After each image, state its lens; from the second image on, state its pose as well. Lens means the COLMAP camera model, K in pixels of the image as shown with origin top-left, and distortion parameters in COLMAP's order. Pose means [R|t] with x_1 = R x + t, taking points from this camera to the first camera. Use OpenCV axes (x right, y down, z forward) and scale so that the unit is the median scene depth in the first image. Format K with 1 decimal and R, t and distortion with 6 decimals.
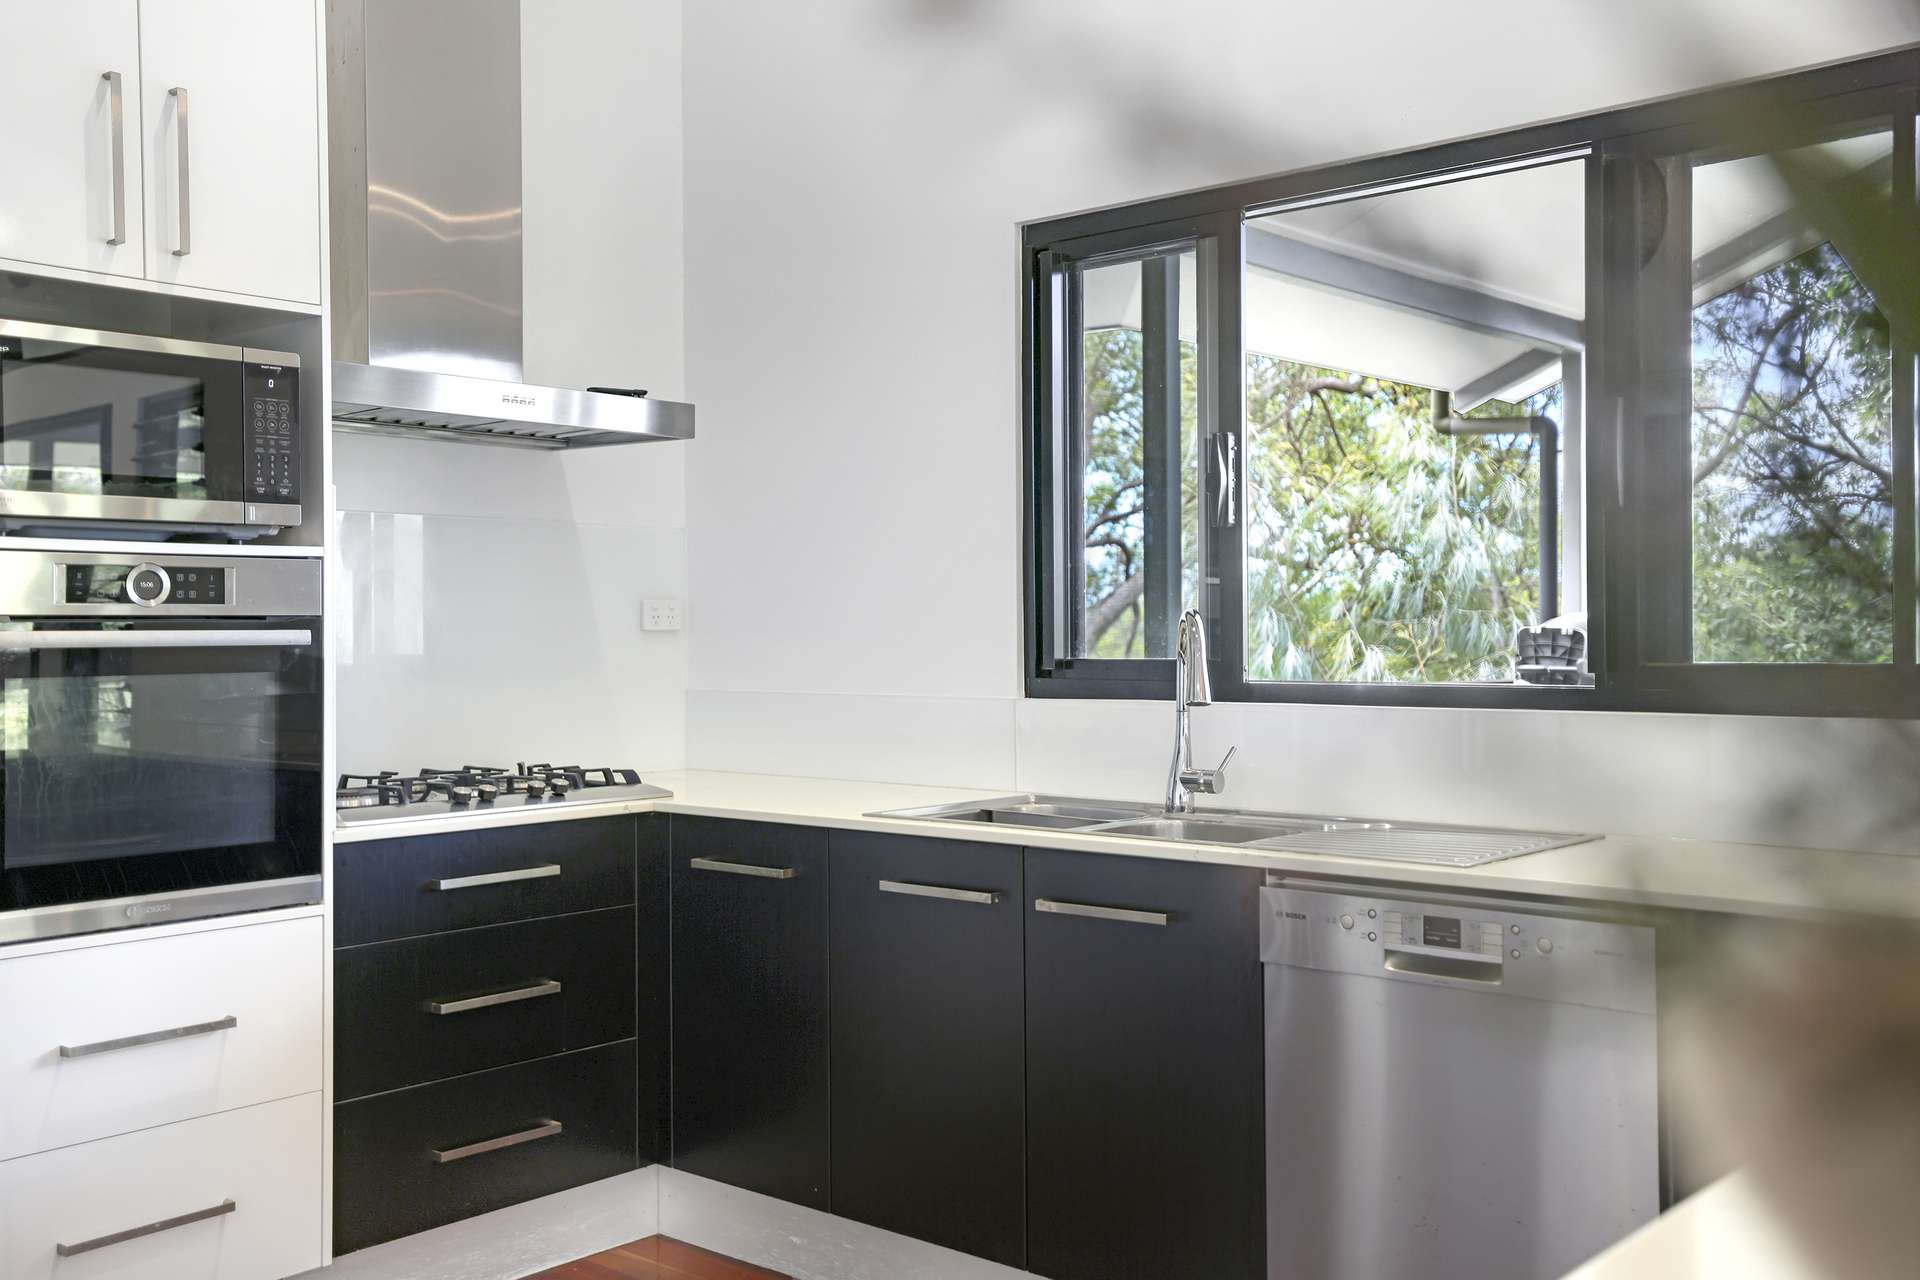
lens RADIAL K [[1794.7, 0, 958.9], [0, 1794.7, 639.6], [0, 0, 1]] dist [0.051448, 0.000000]
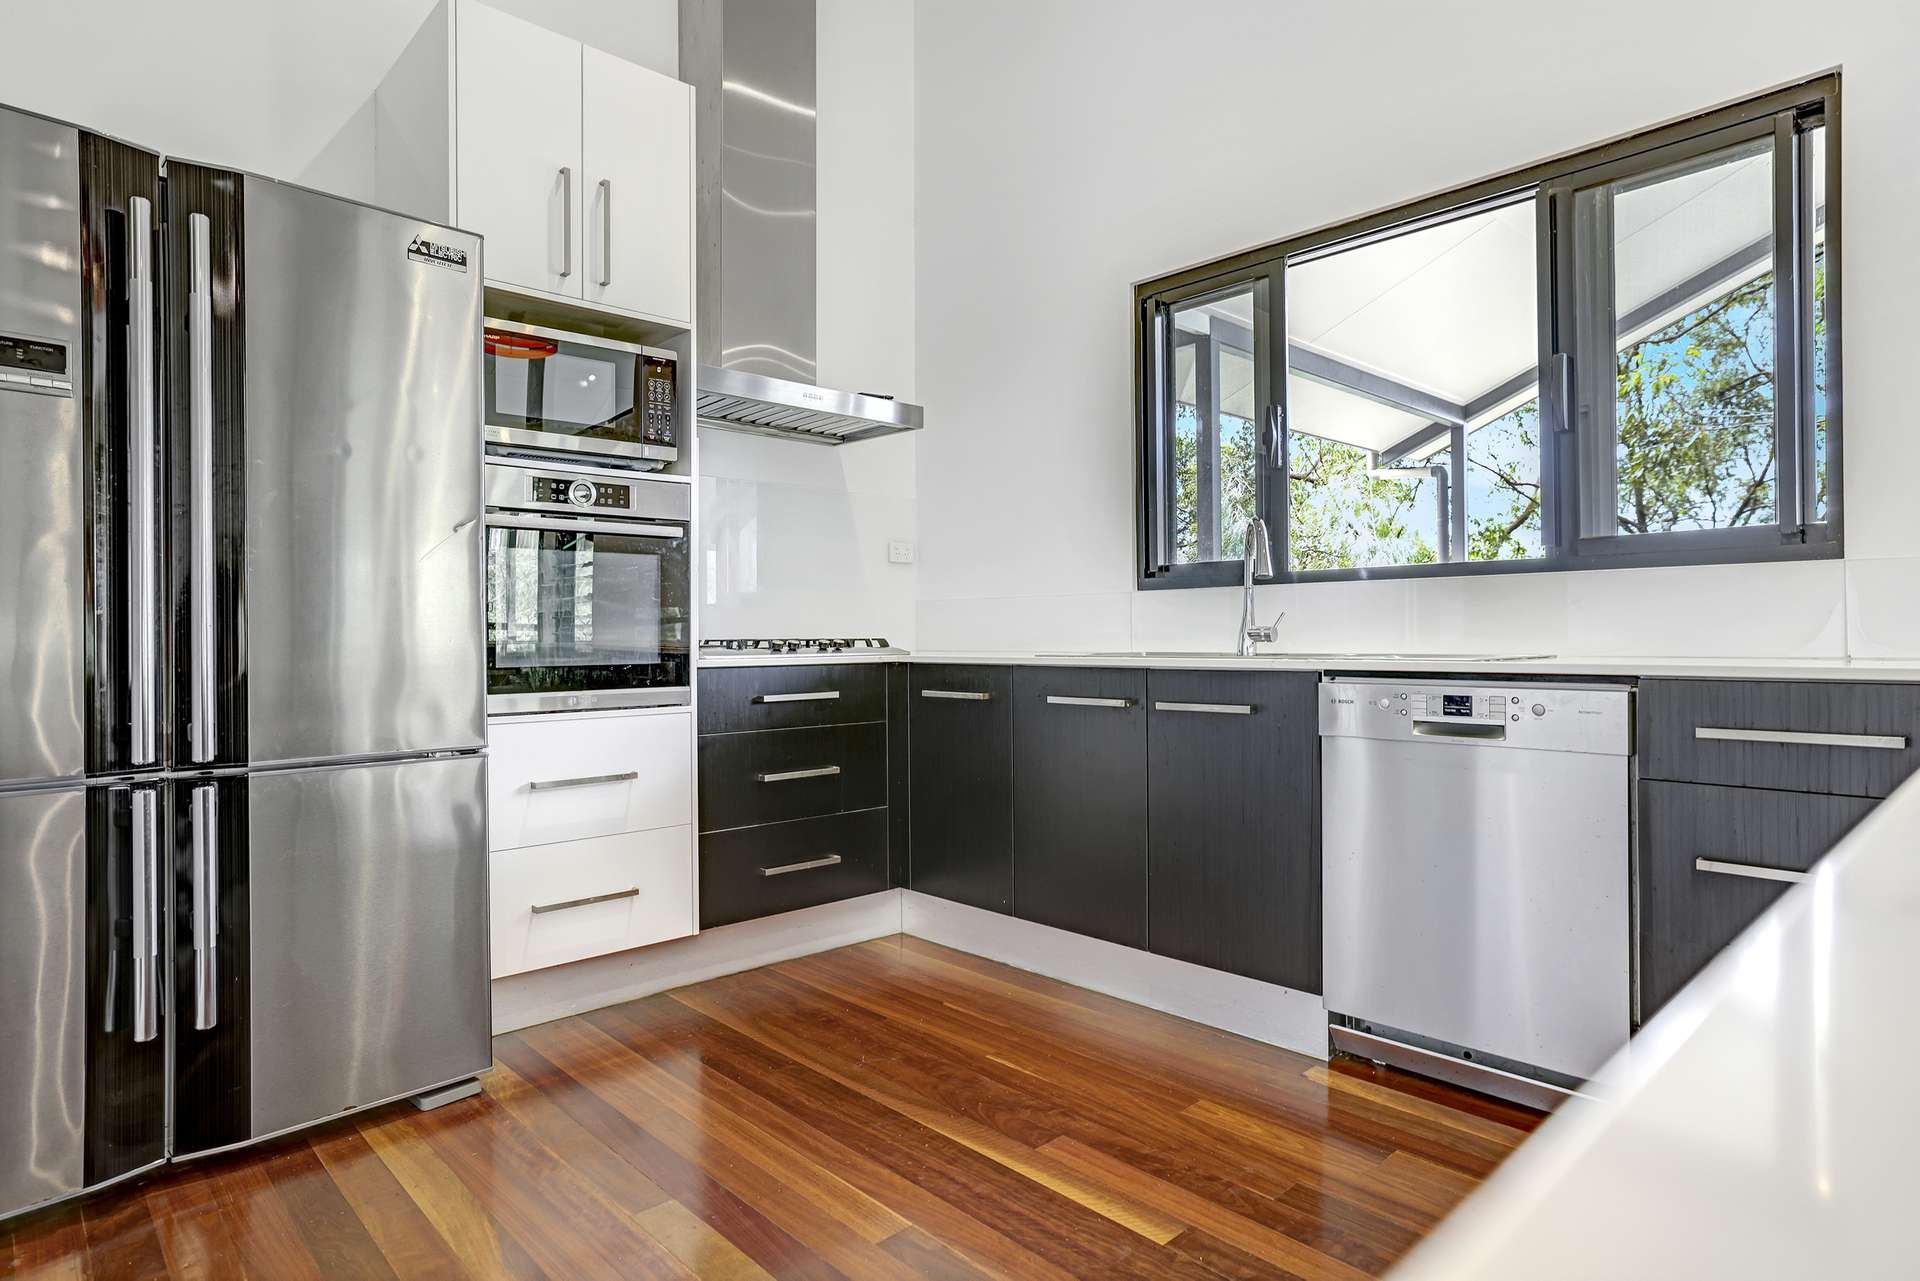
lens RADIAL K [[1040.0, 0, 969.3], [0, 1040.0, 638.6], [0, 0, 1]] dist [-0.028170, 0.000351]
pose [[0.995789, 0.000344, -0.091679, -0.029195], [-0.000099, 0.999996, 0.002681, 0.083124], [0.091680, -0.002661, 0.995785, 0.125290]]
